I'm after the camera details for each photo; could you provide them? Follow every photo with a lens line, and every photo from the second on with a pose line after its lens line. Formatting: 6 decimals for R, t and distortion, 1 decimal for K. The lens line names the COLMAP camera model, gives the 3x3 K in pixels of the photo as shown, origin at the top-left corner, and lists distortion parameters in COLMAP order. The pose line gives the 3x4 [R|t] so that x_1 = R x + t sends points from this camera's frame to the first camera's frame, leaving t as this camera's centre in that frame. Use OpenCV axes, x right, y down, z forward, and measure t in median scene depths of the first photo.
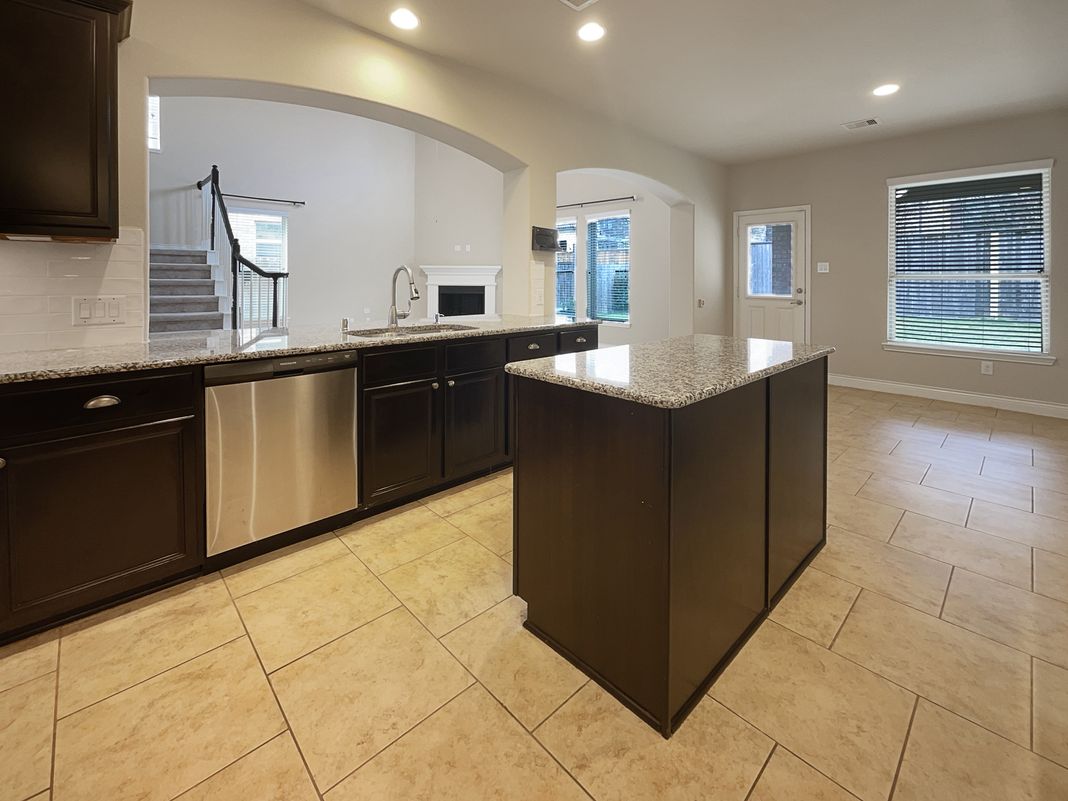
lens RADIAL K [[477.4, 0, 532.6], [0, 477.4, 279.4], [0, 0, 1]] dist [0.000873, 0.000897]
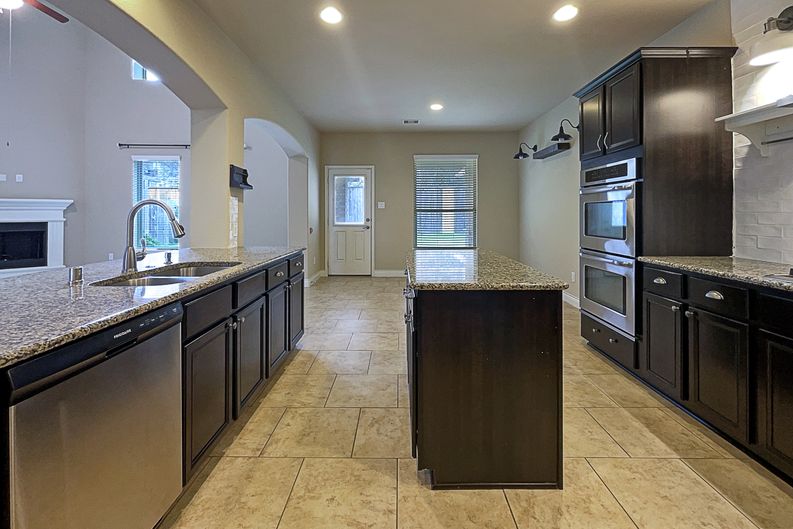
lens RADIAL K [[356.9, 0, 396.6], [0, 356.9, 207.4], [0, 0, 1]] dist [0.000116, 0.000293]
pose [[0.693717, 0.003782, 0.720237, -0.549328], [0.007105, 0.999902, -0.012093, -0.003763], [-0.720212, 0.013507, 0.693622, 0.292632]]
